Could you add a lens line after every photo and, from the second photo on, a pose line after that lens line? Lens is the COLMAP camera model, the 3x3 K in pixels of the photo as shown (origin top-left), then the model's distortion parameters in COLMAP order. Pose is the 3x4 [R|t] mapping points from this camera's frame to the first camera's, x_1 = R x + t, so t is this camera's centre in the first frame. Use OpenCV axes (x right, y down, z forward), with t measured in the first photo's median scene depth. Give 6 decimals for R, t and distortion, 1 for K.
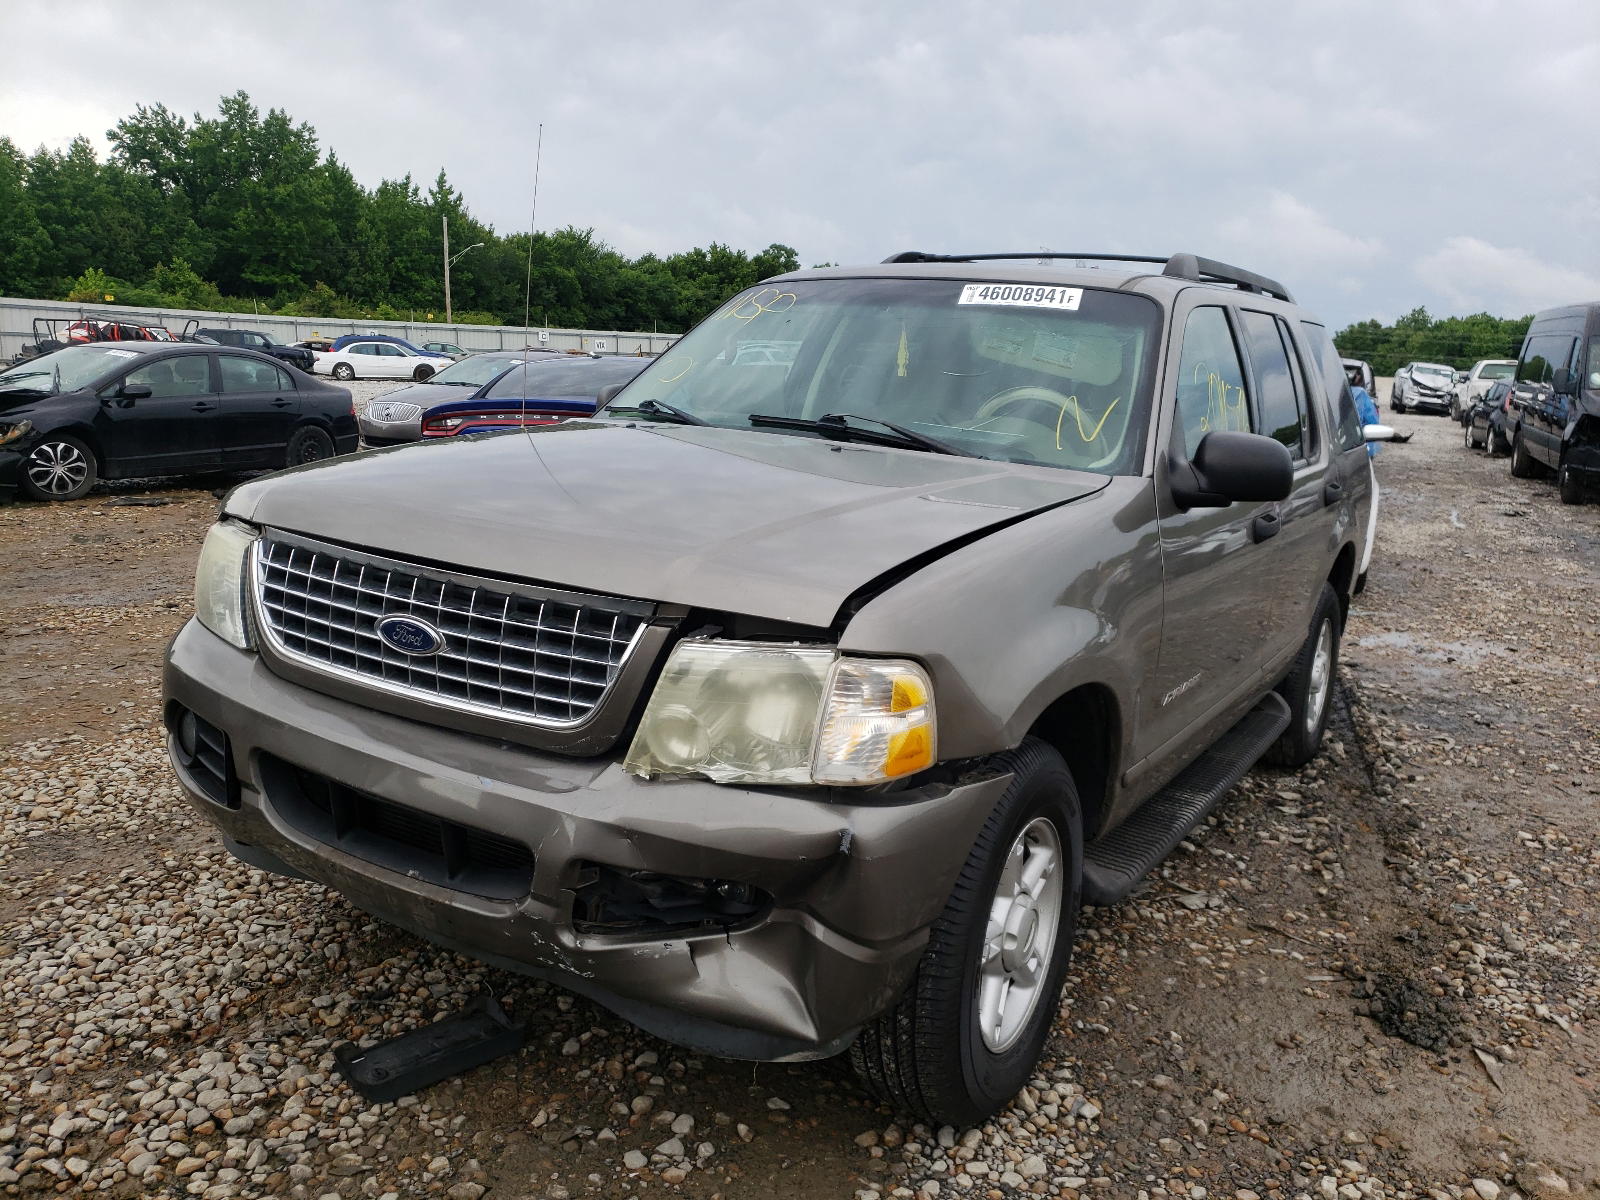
lens RADIAL K [[1307.1, 0, 797.9], [0, 1307.1, 558.5], [0, 0, 1]] dist [0.032431, -0.018197]
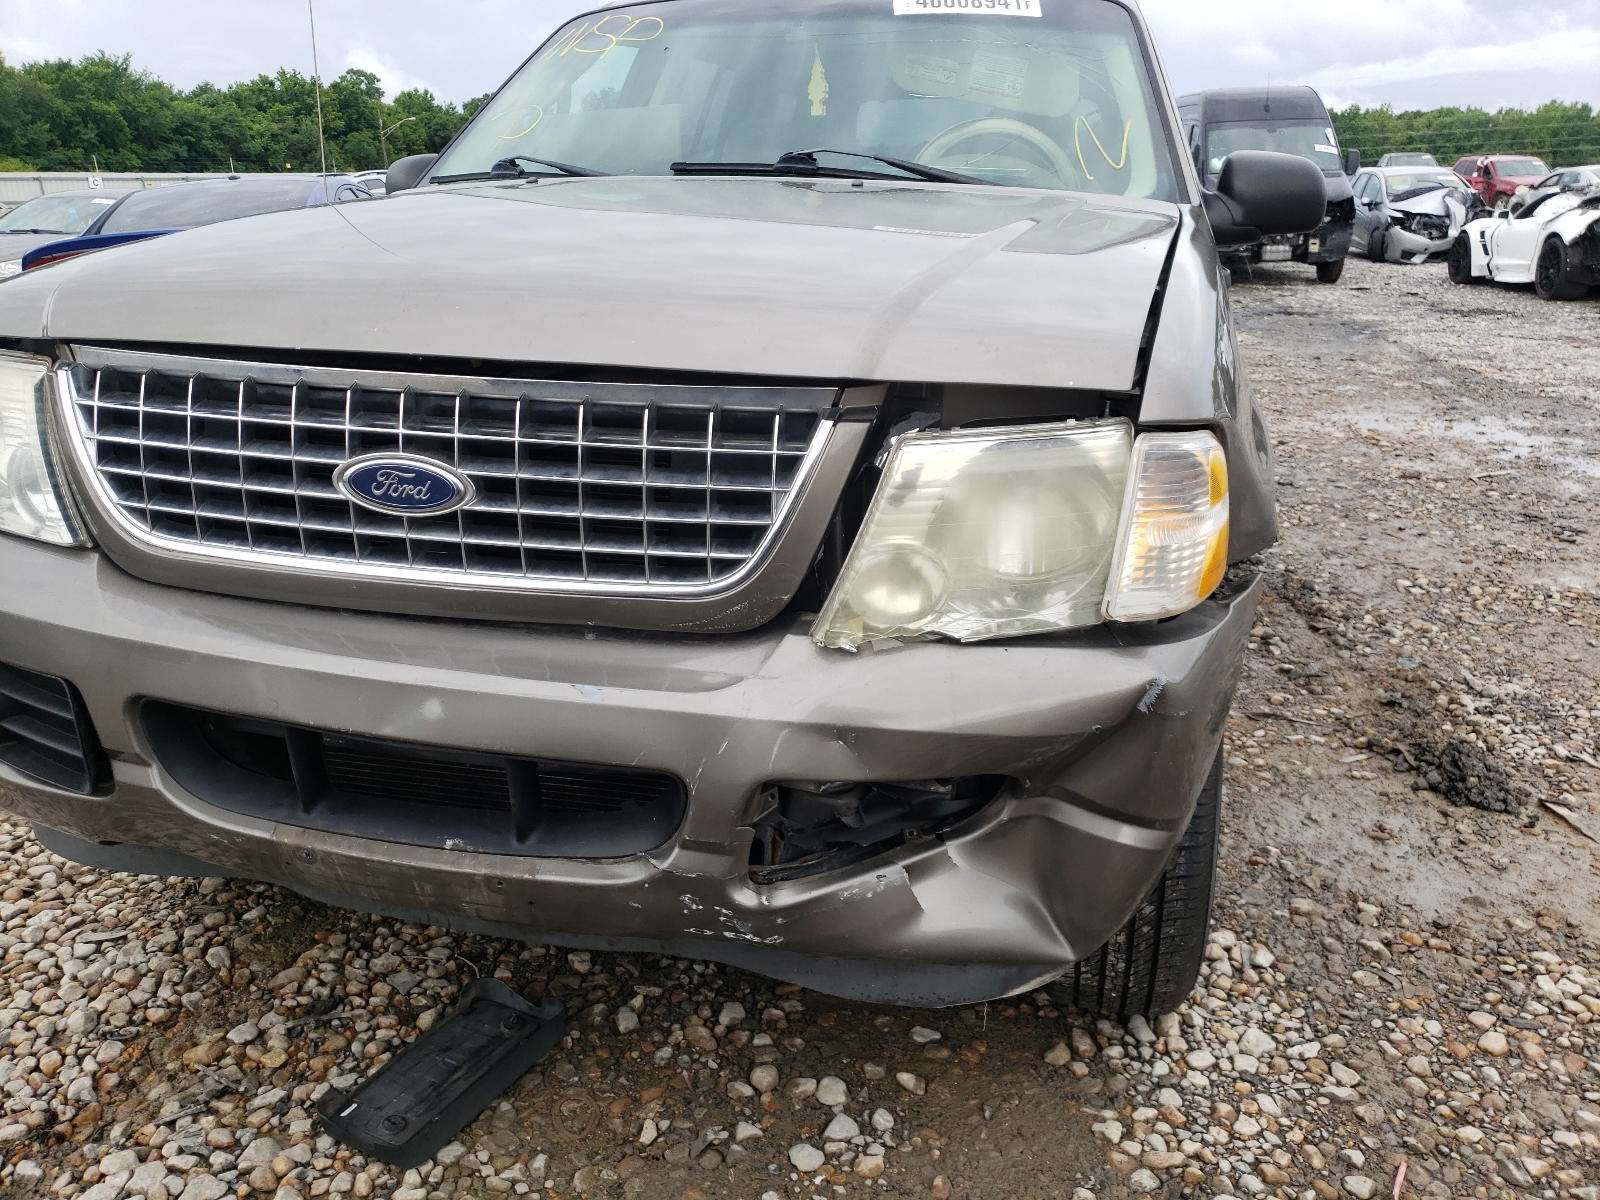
lens RADIAL K [[1307.1, 0, 797.9], [0, 1307.1, 558.5], [0, 0, 1]] dist [0.032431, -0.018197]
pose [[0.954783, -0.128676, 0.268016, -0.266743], [0.095402, 0.986416, 0.133721, 0.024587], [-0.281582, -0.102105, 0.954089, 0.312043]]
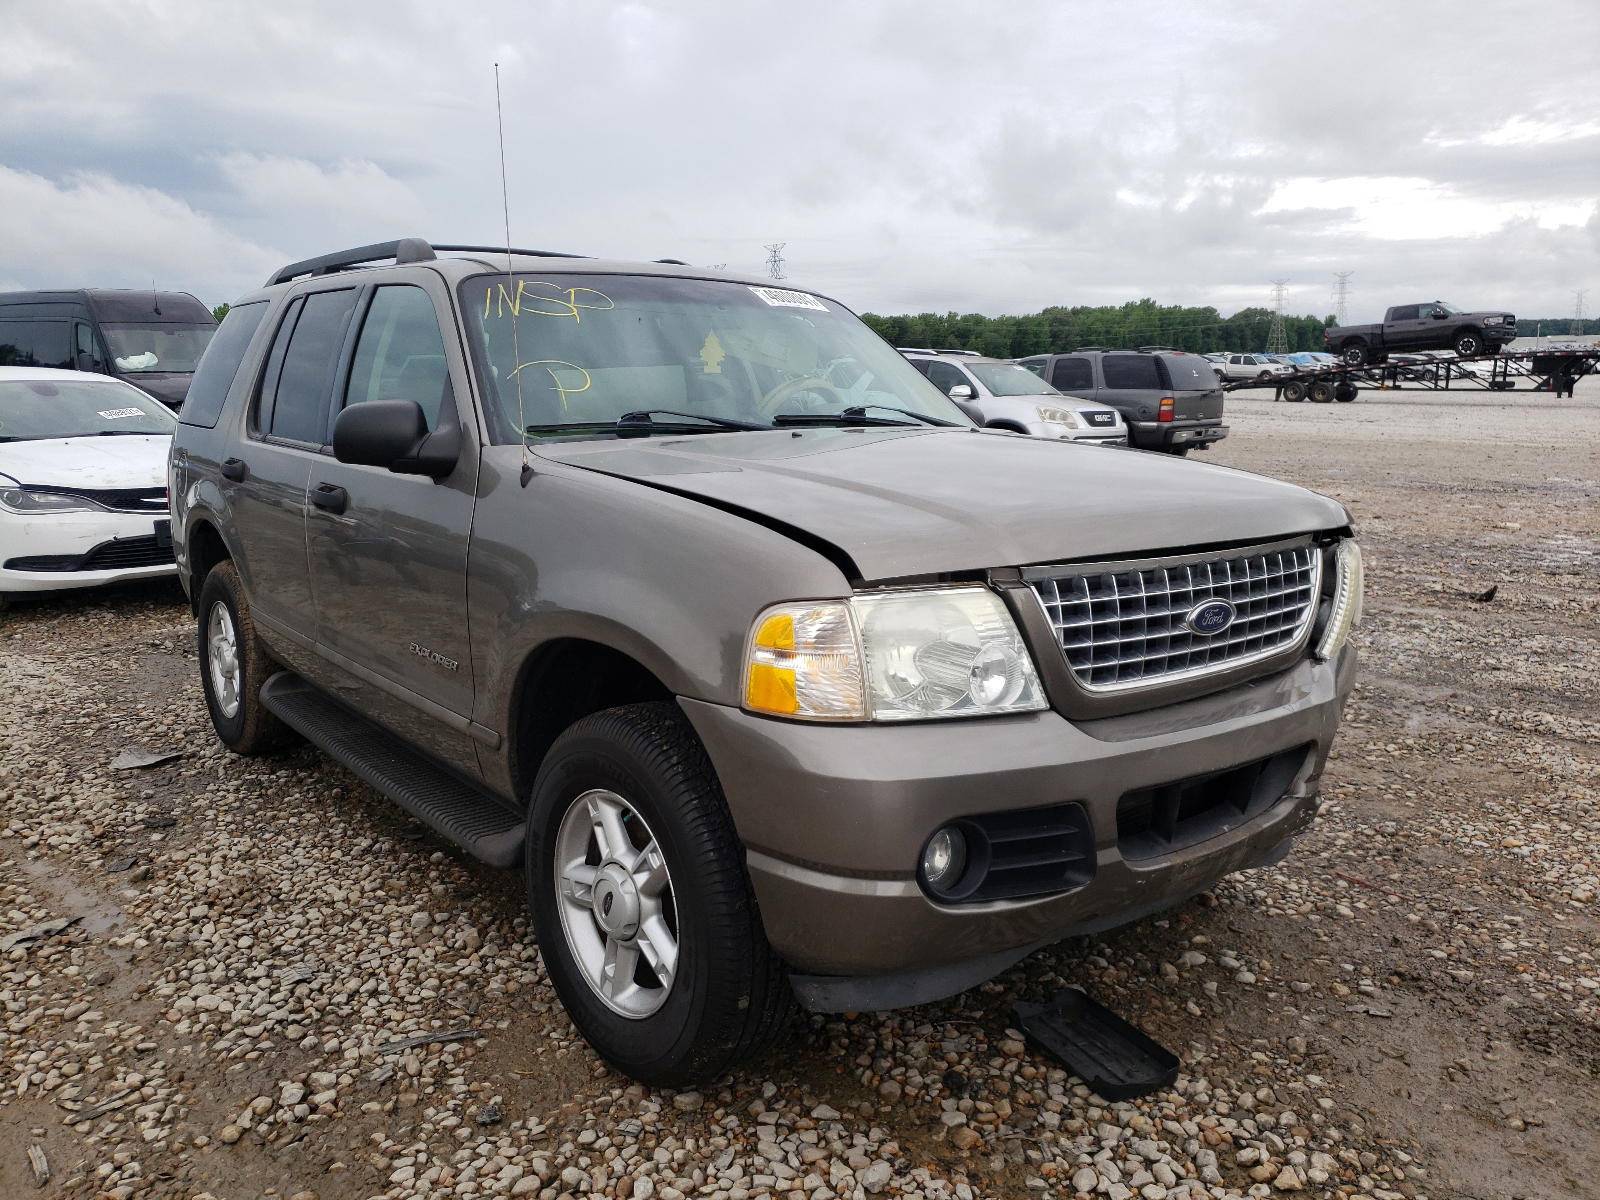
lens RADIAL K [[1307.1, 0, 797.9], [0, 1307.1, 558.5], [0, 0, 1]] dist [0.032431, -0.018197]
pose [[0.295736, -0.176052, 0.938907, -1.301920], [0.166810, 0.977287, 0.130707, -0.174125], [-0.940593, 0.117965, 0.318386, 0.893229]]
